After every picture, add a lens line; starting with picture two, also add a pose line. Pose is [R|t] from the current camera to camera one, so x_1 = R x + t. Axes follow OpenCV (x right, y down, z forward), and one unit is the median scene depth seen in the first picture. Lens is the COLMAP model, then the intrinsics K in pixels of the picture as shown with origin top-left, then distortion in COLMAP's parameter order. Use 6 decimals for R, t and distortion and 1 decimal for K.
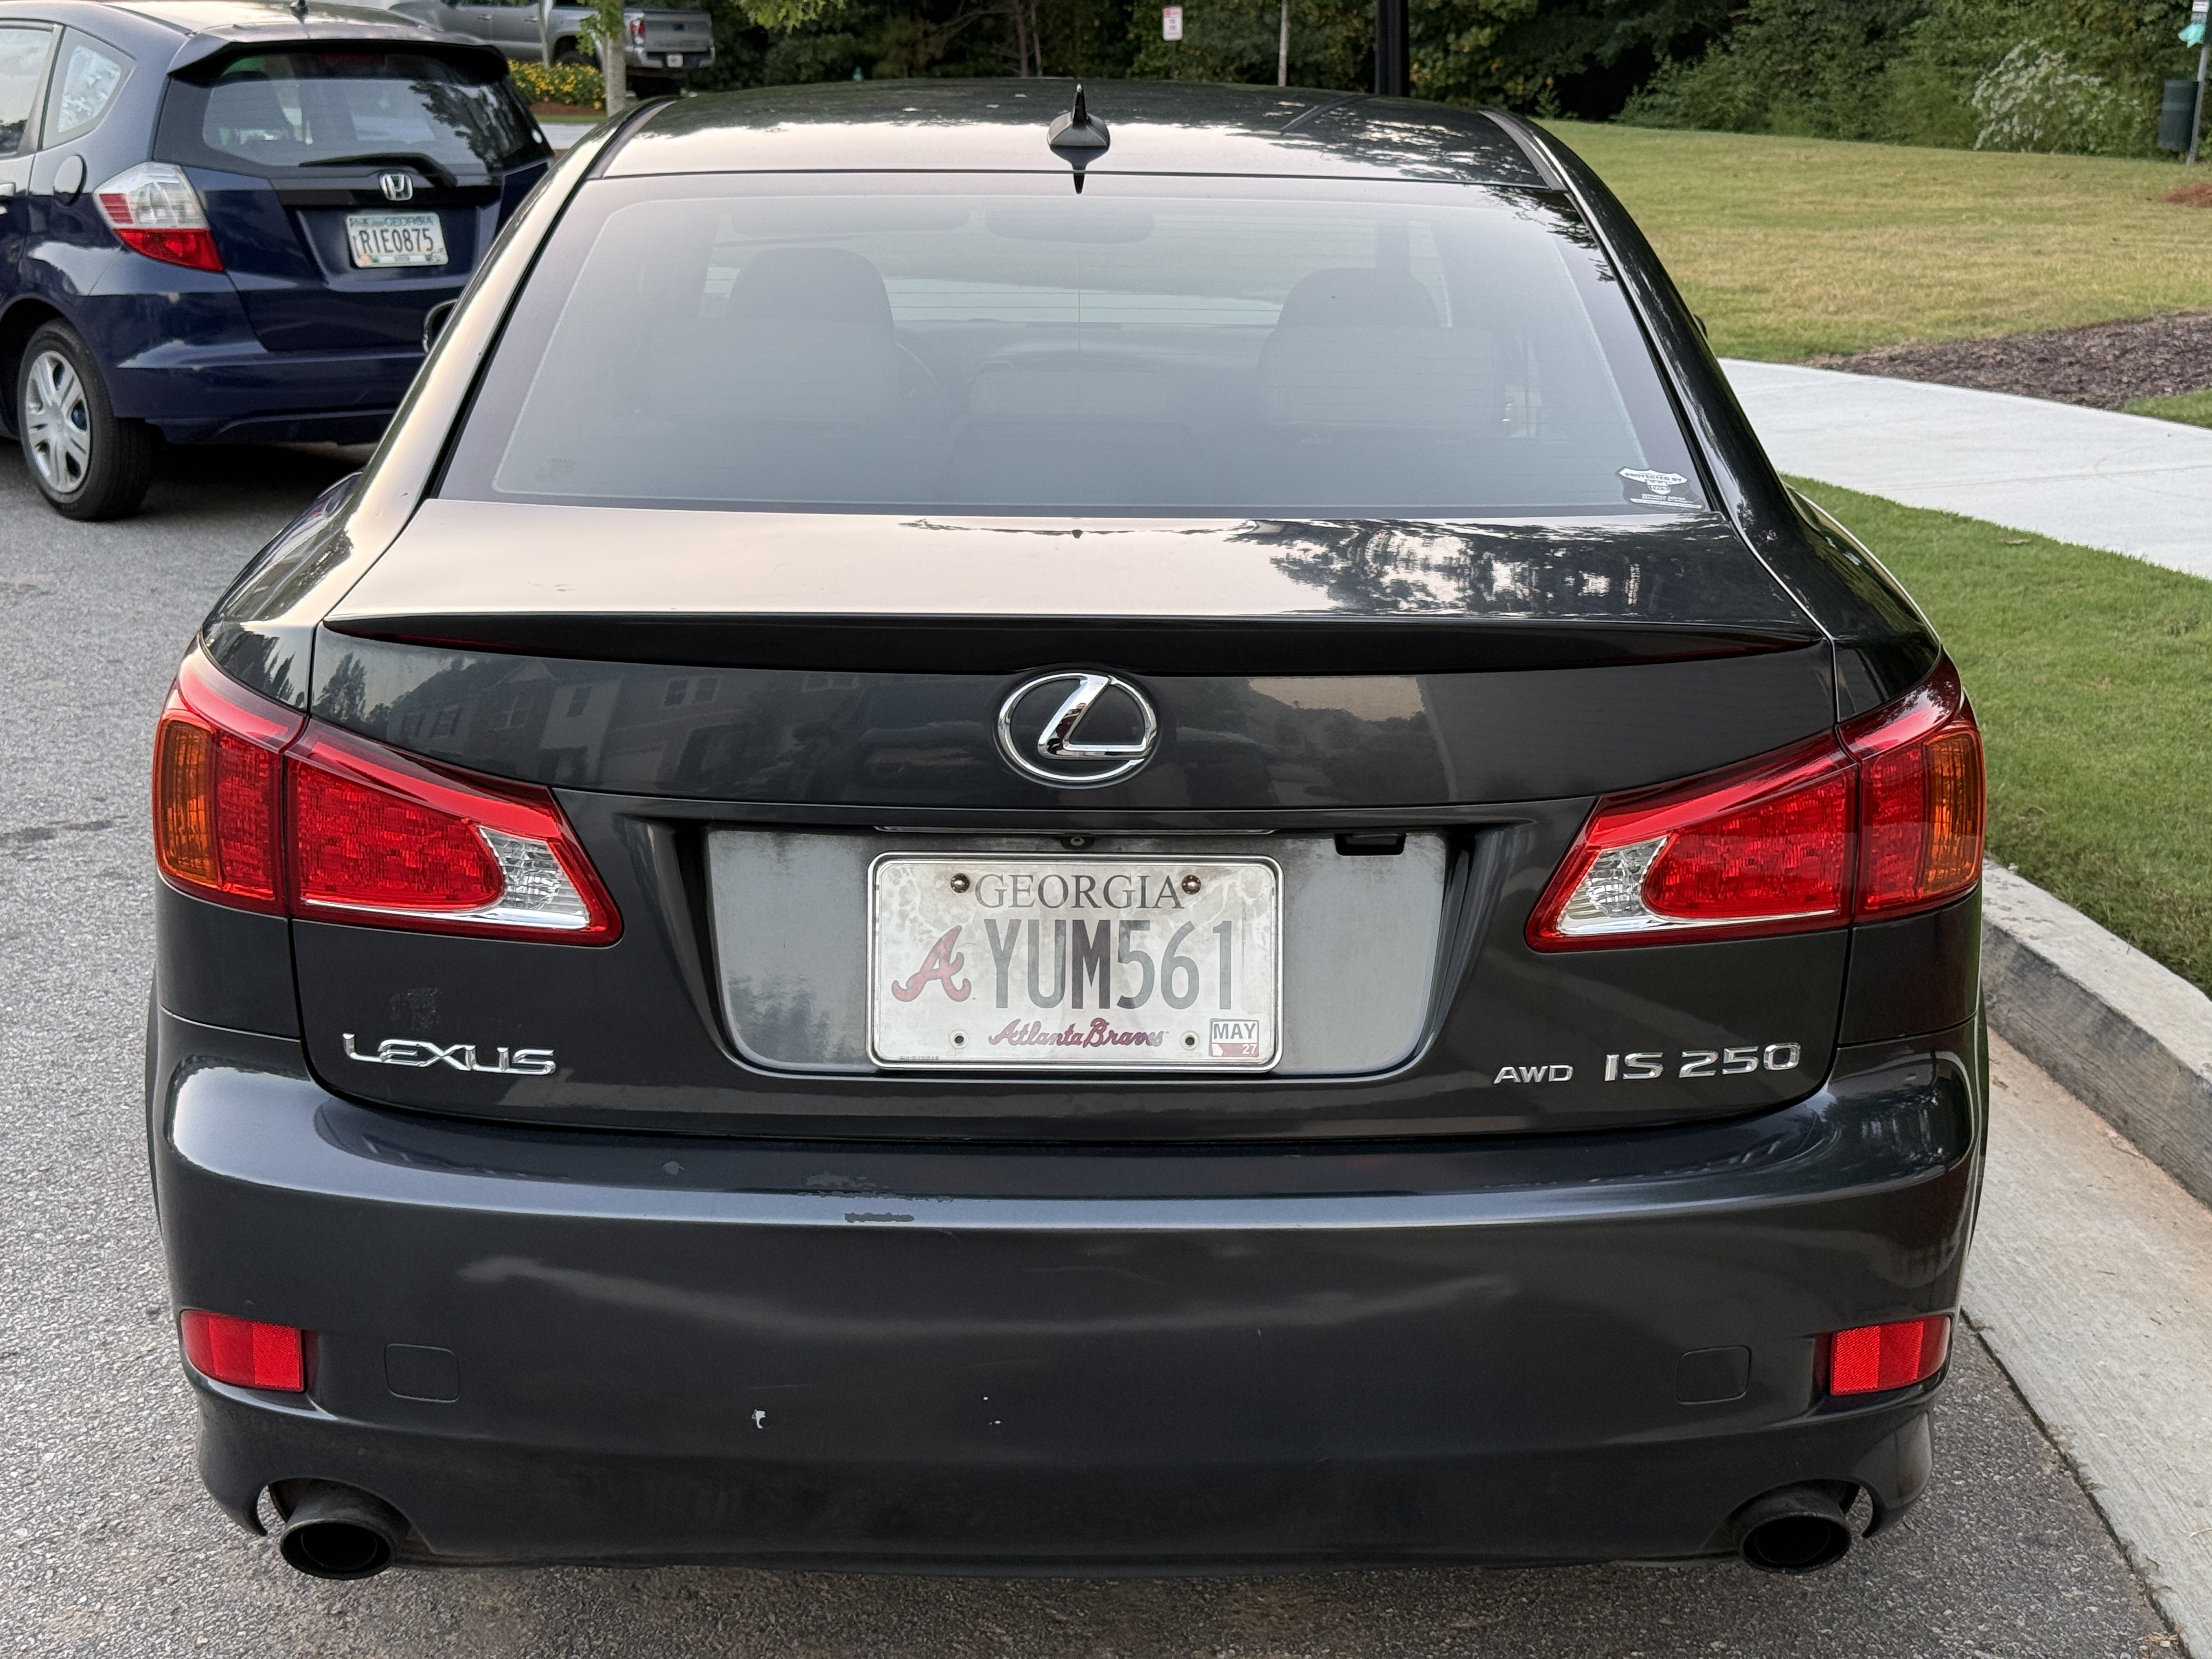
lens RADIAL K [[3092.6, 0, 1106.5], [0, 3092.6, 833.1], [0, 0, 1]] dist [0.081551, 0.000000]
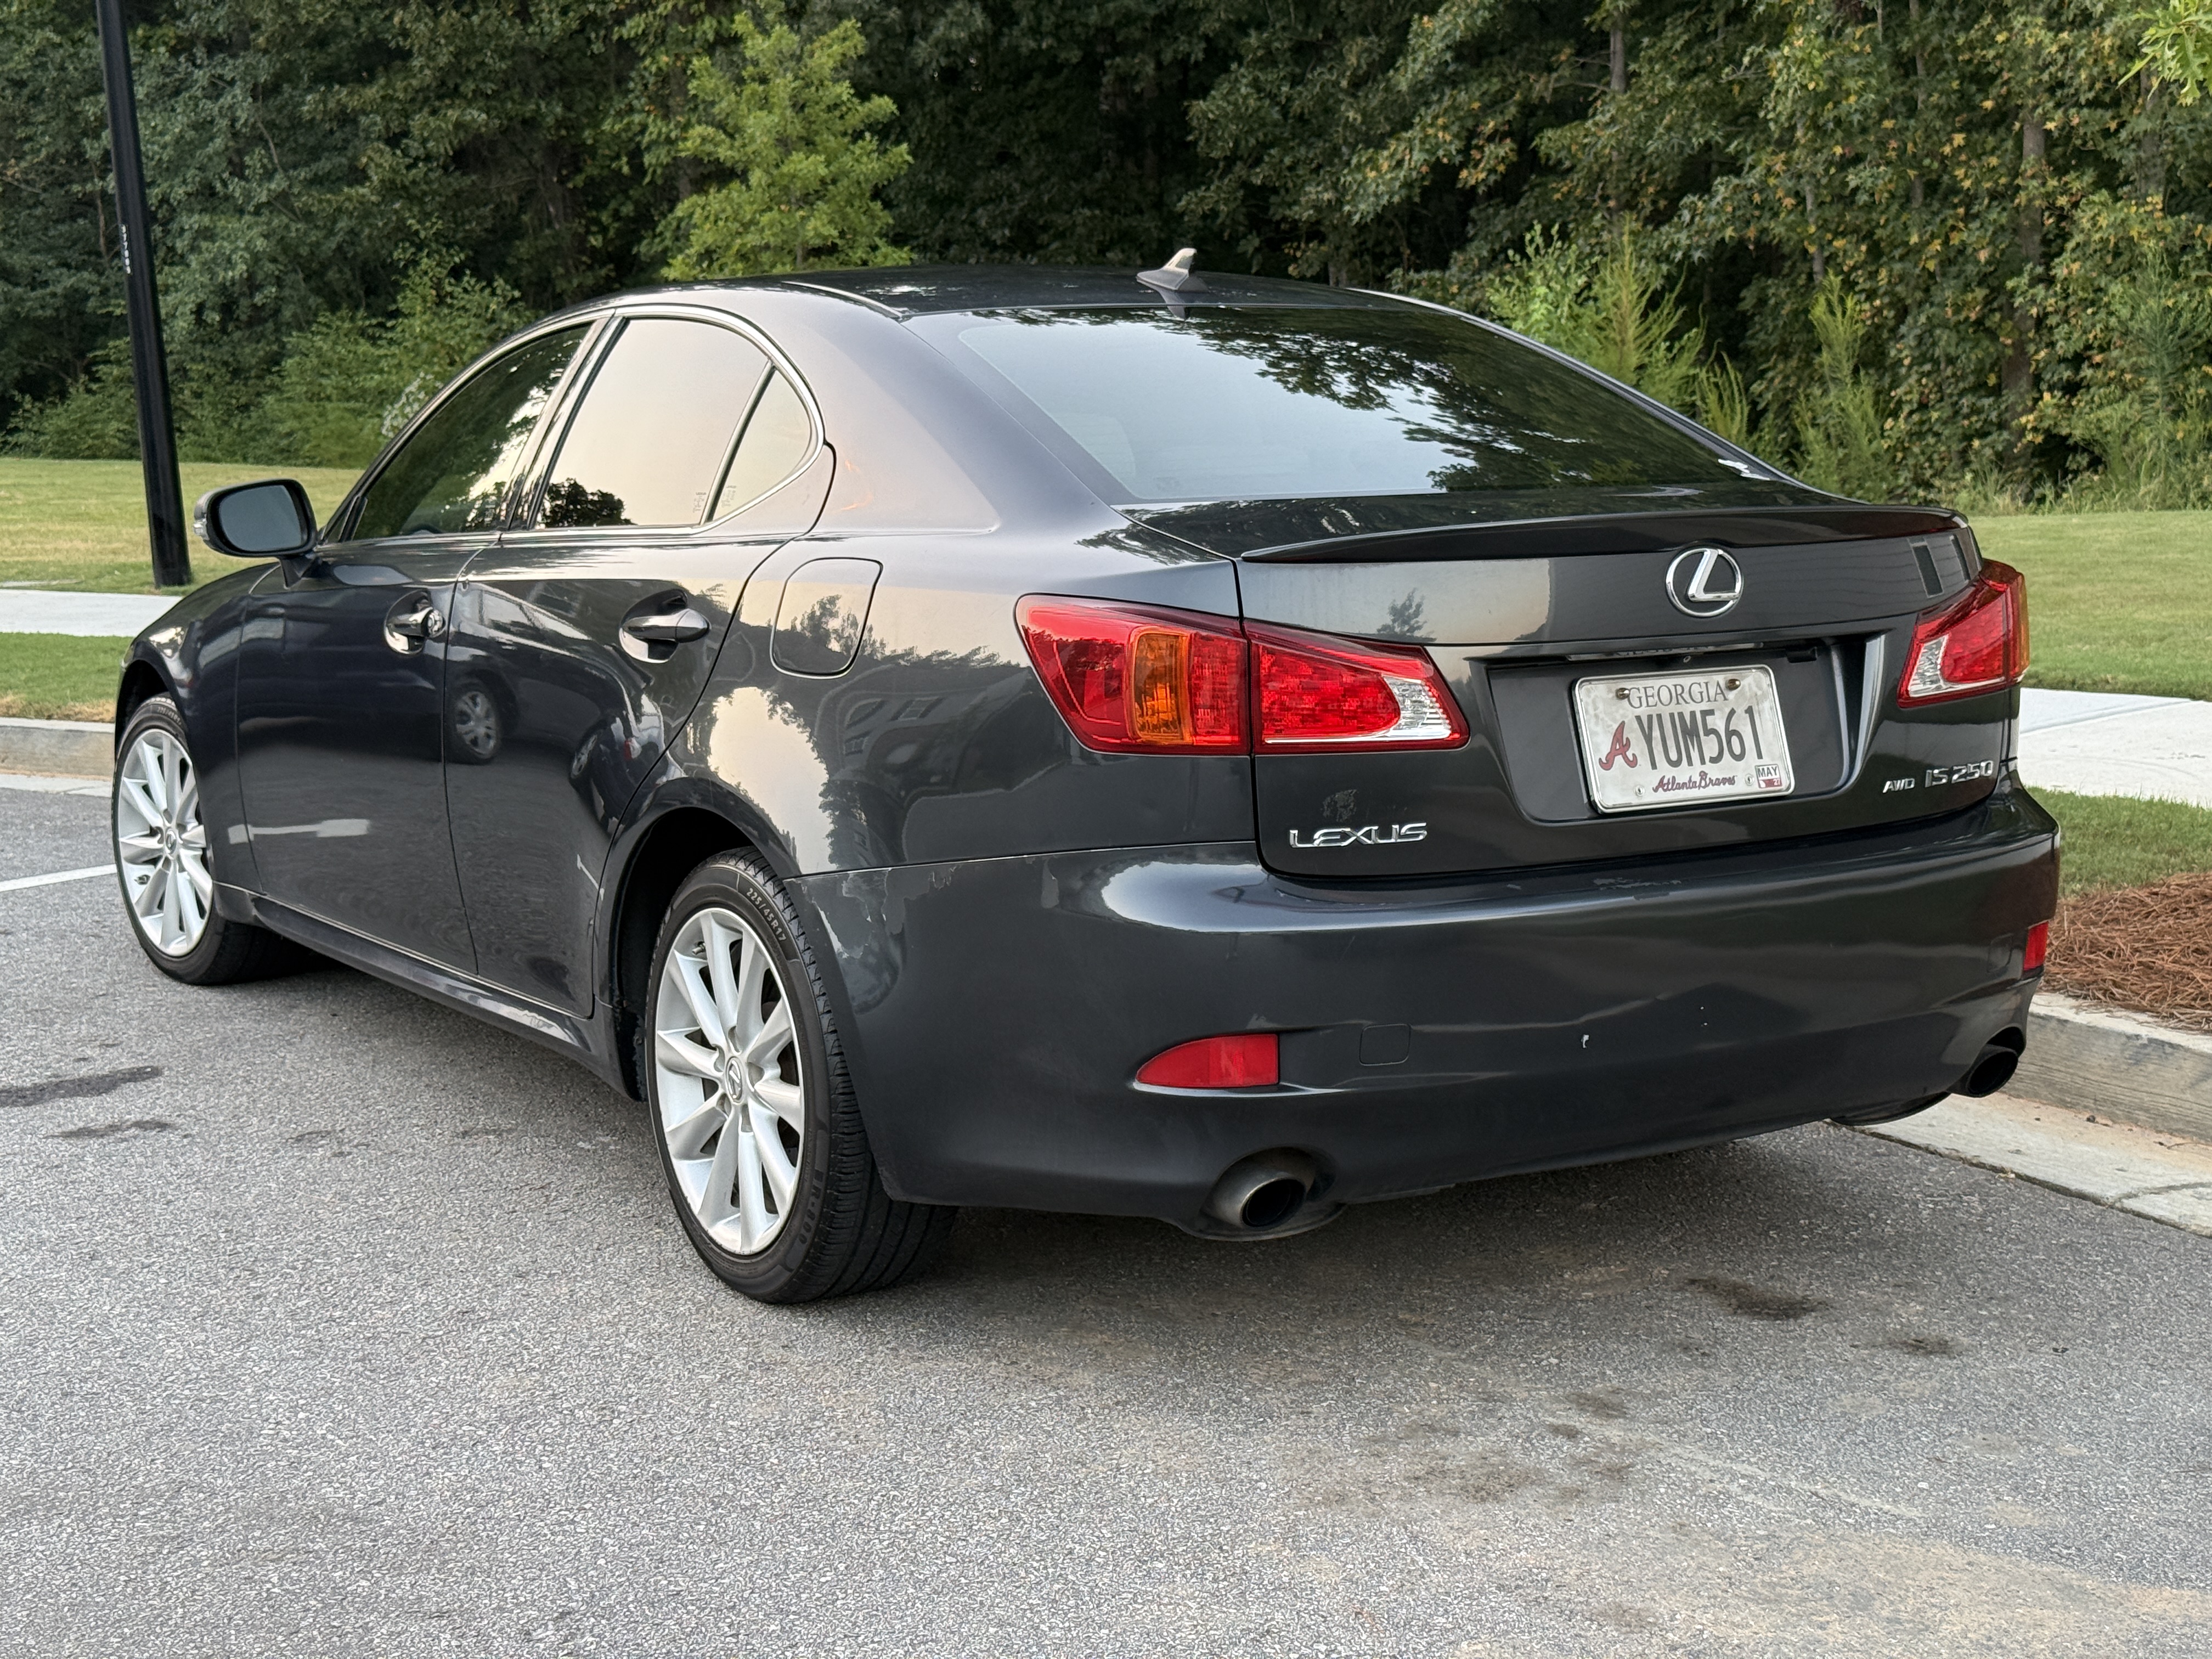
lens RADIAL K [[3092.6, 0, 1104.7], [0, 3092.6, 827.3], [0, 0, 1]] dist [0.081551, 0.000000]
pose [[0.853188, -0.089894, 0.513799, -1.092523], [0.146043, 0.986808, -0.069860, 0.155471], [-0.500741, 0.134641, 0.855062, -0.214432]]
